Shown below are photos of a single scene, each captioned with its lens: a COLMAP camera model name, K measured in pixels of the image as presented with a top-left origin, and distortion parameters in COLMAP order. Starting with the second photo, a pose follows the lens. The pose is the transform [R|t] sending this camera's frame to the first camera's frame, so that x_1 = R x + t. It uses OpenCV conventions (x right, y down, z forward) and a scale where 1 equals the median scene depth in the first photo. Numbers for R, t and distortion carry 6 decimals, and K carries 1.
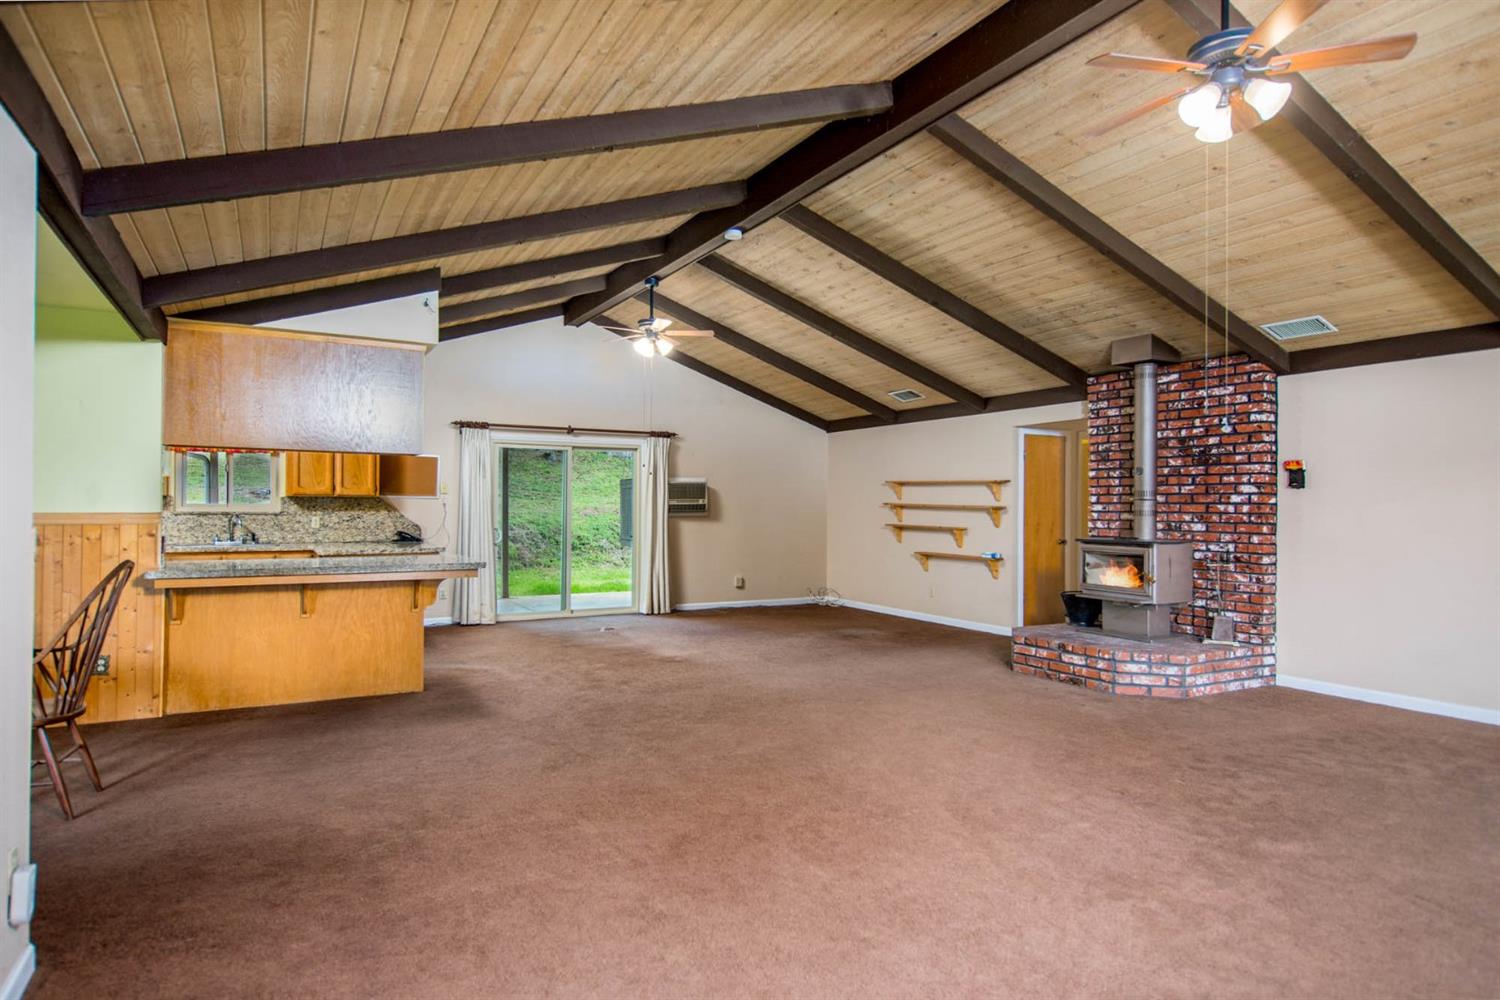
lens RADIAL K [[856.1, 0, 750.0], [0, 856.1, 500.0], [0, 0, 1]] dist [-0.003512, -0.000539]
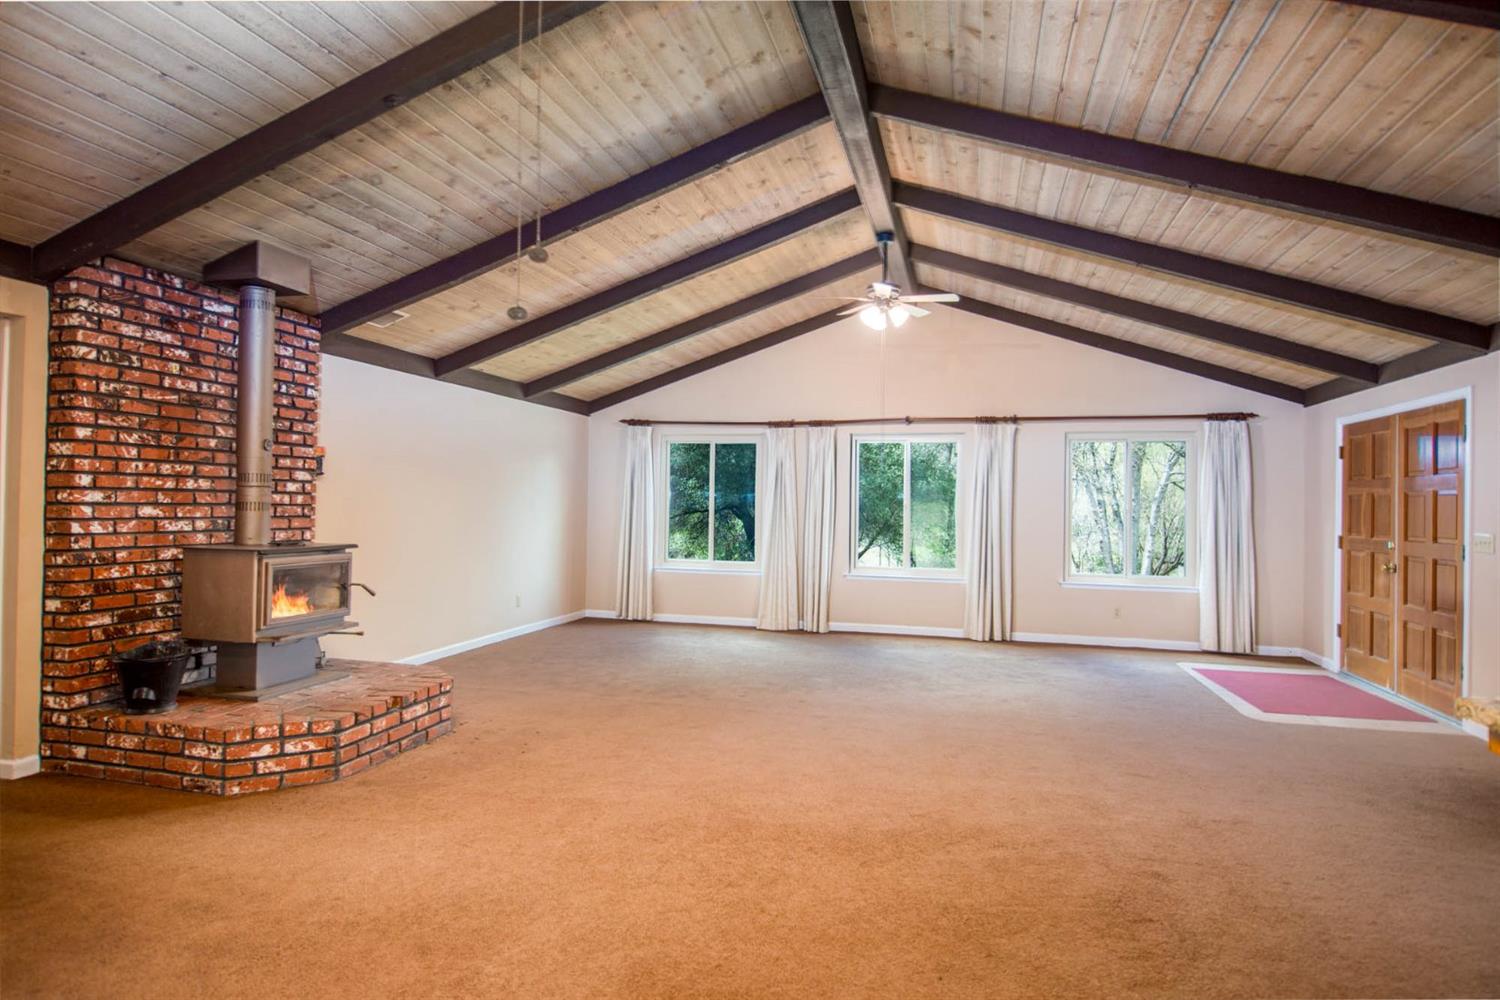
lens RADIAL K [[856.1, 0, 750.0], [0, 856.1, 500.0], [0, 0, 1]] dist [-0.003512, -0.000539]
pose [[-0.726643, -0.016915, 0.686807, -0.302819], [-0.028054, 0.999594, -0.005063, 0.002572], [-0.686442, -0.022947, -0.726822, 1.254491]]
